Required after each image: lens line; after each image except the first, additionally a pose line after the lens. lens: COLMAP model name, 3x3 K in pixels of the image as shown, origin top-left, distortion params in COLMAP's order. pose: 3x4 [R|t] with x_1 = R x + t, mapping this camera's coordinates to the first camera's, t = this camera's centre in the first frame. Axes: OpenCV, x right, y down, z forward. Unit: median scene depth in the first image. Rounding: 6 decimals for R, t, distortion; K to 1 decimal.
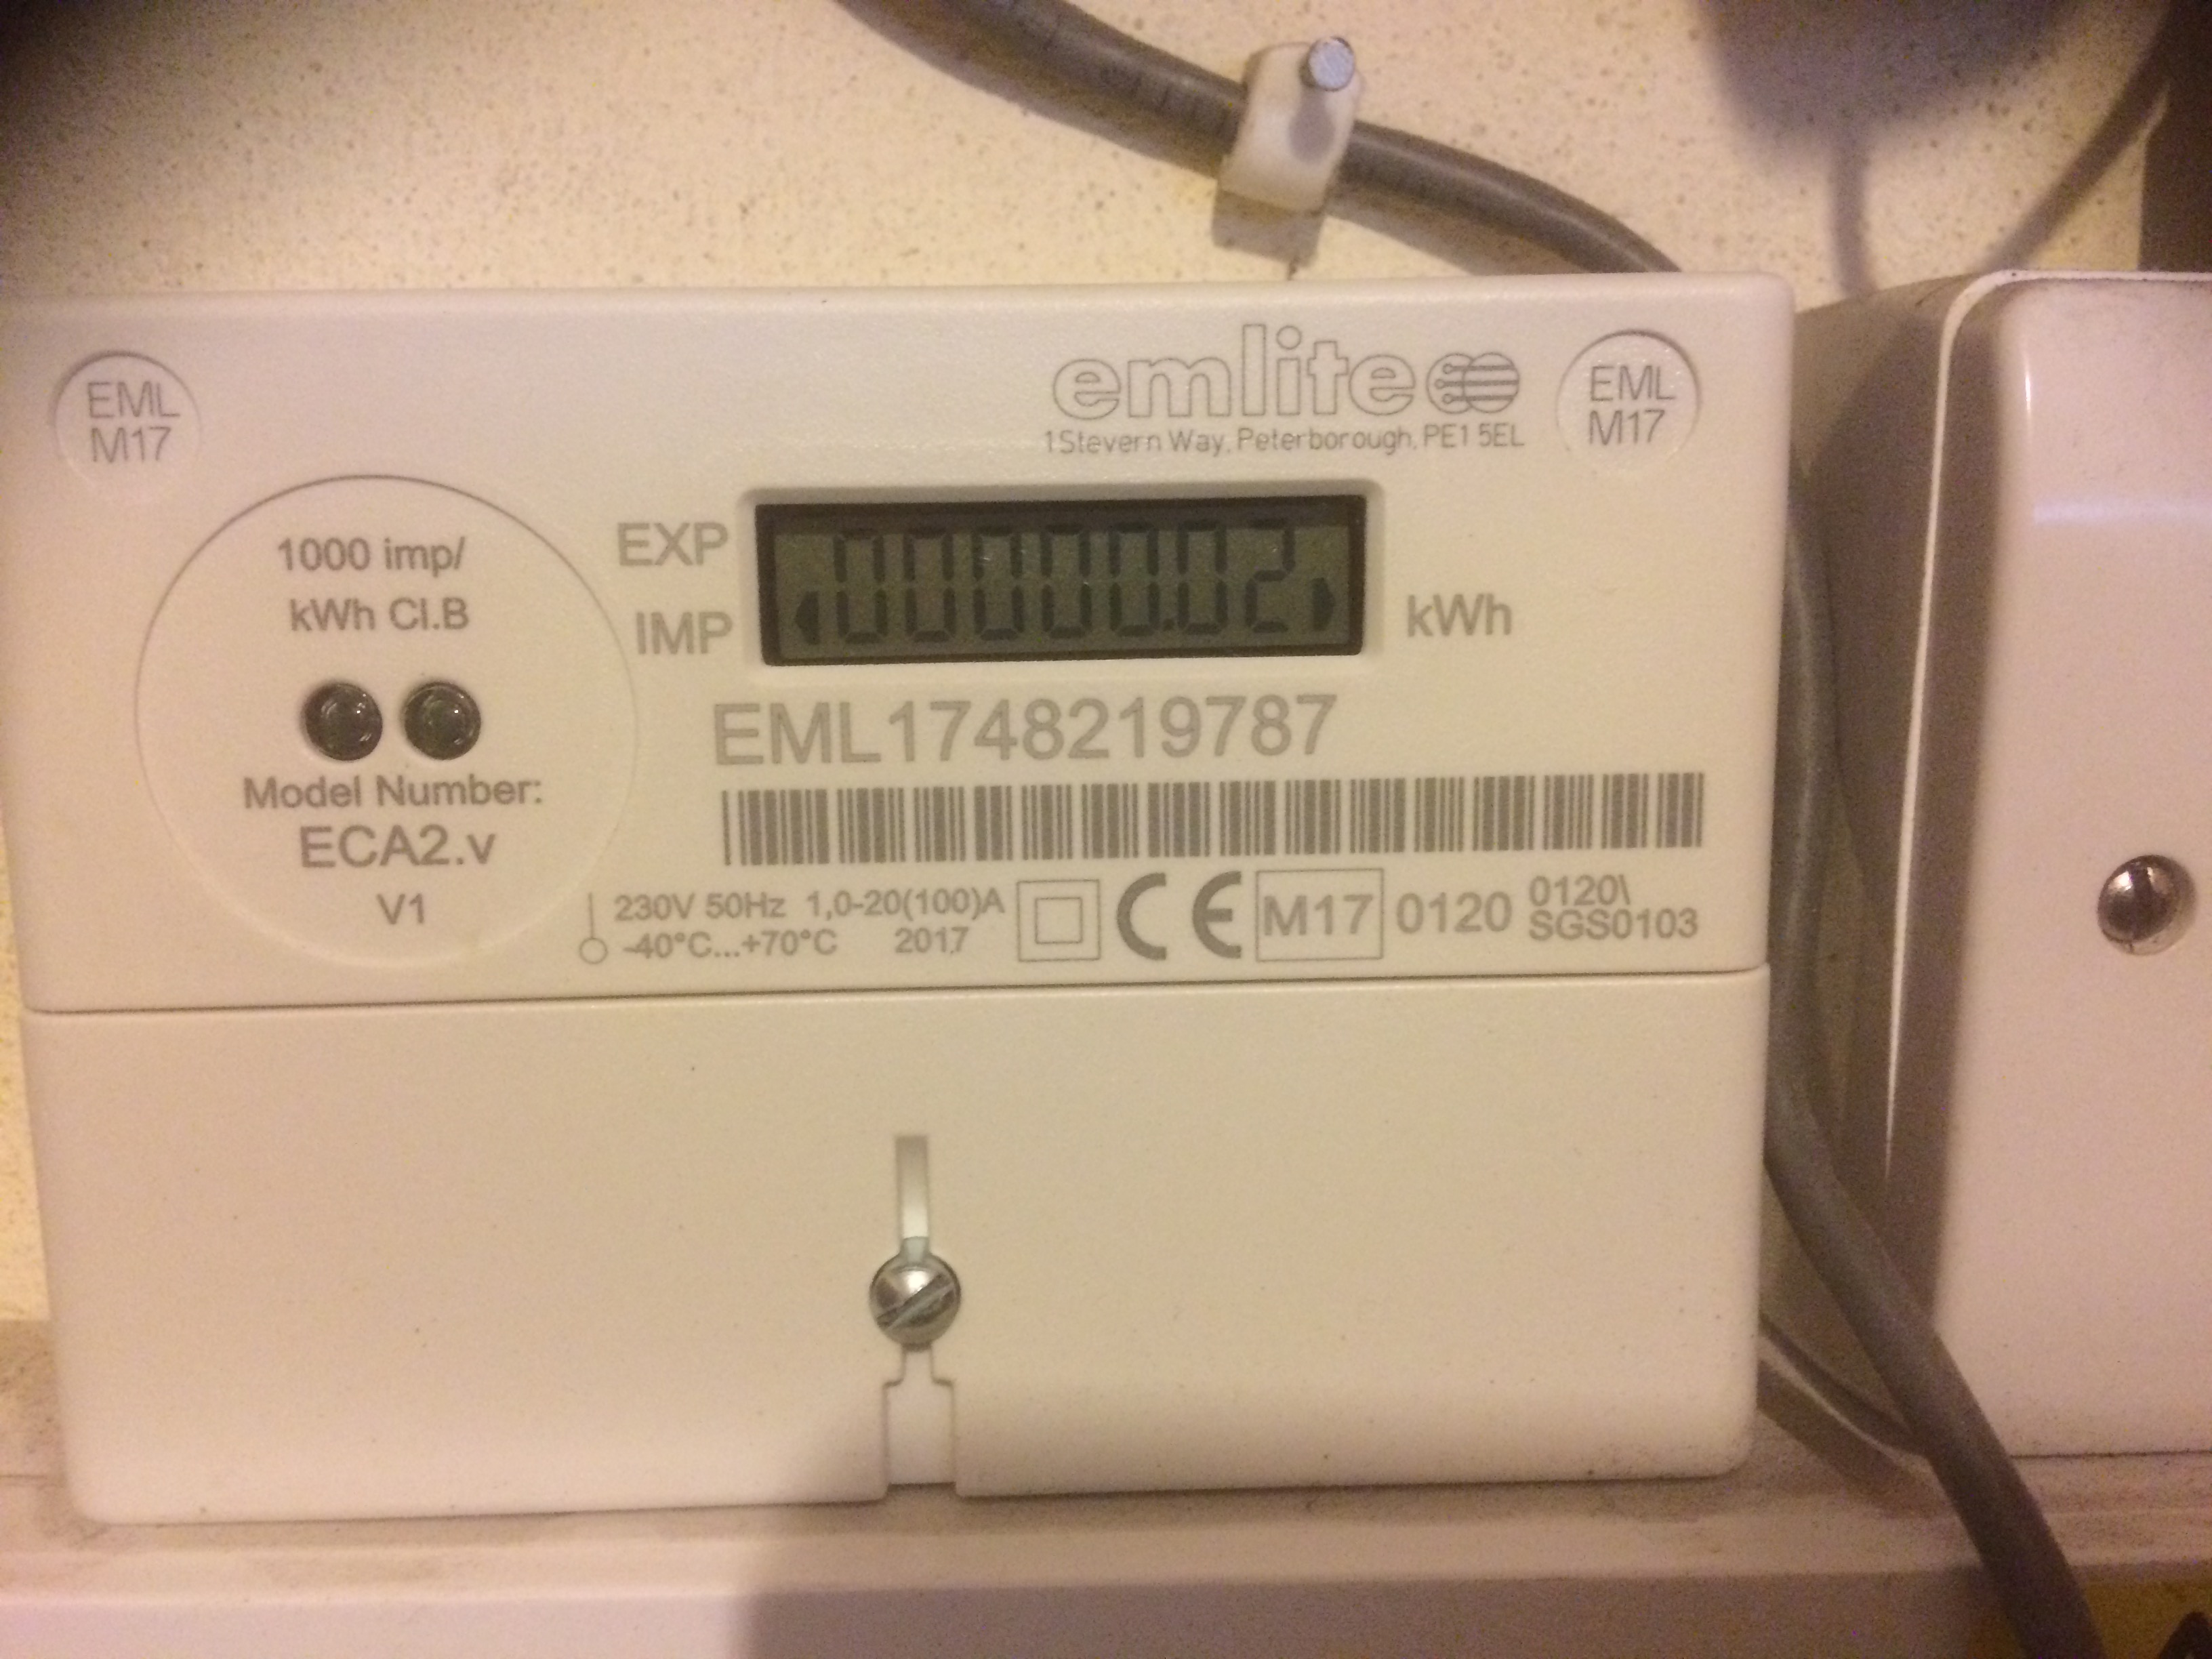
lens RADIAL K [[1886.9, 0, 1113.3], [0, 1886.9, 824.8], [0, 0, 1]] dist [0.056466, -0.072040]
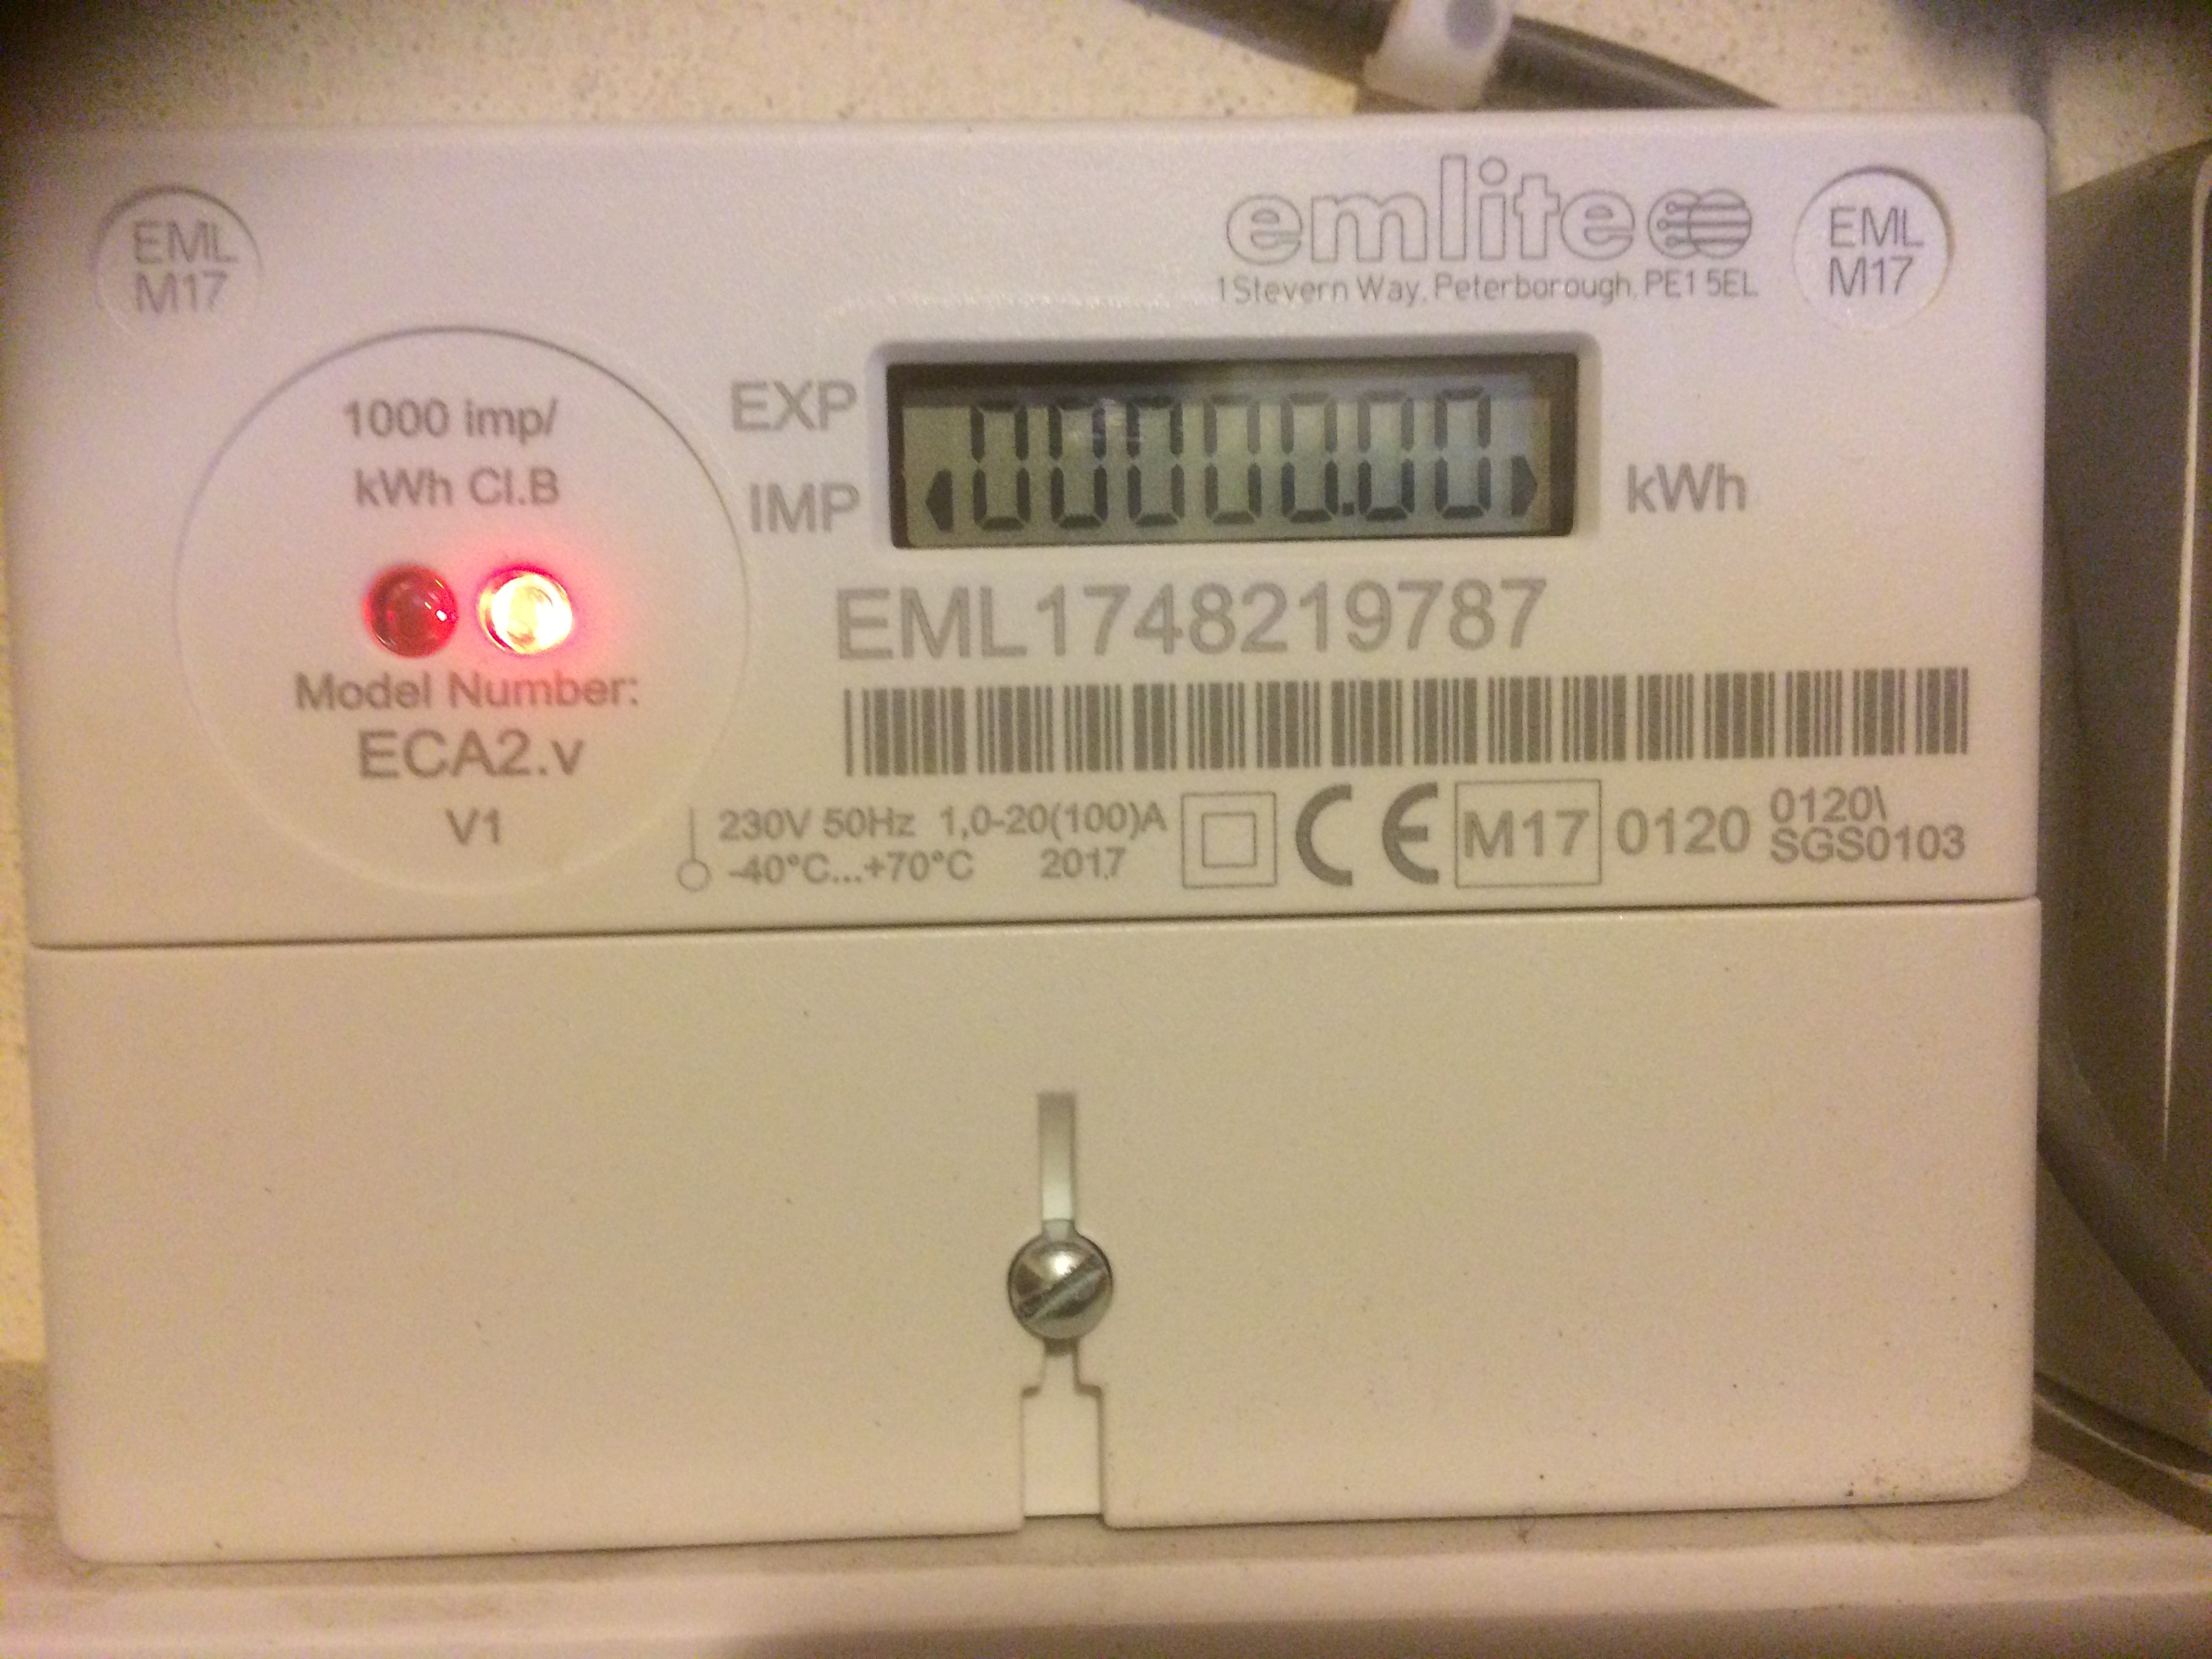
lens RADIAL K [[1886.9, 0, 1102.6], [0, 1886.9, 835.2], [0, 0, 1]] dist [0.056466, -0.072040]
pose [[0.999975, -0.002915, 0.006397, -0.093174], [0.003407, 0.996925, -0.078282, 0.117022], [-0.006149, 0.078302, 0.996911, 0.135019]]
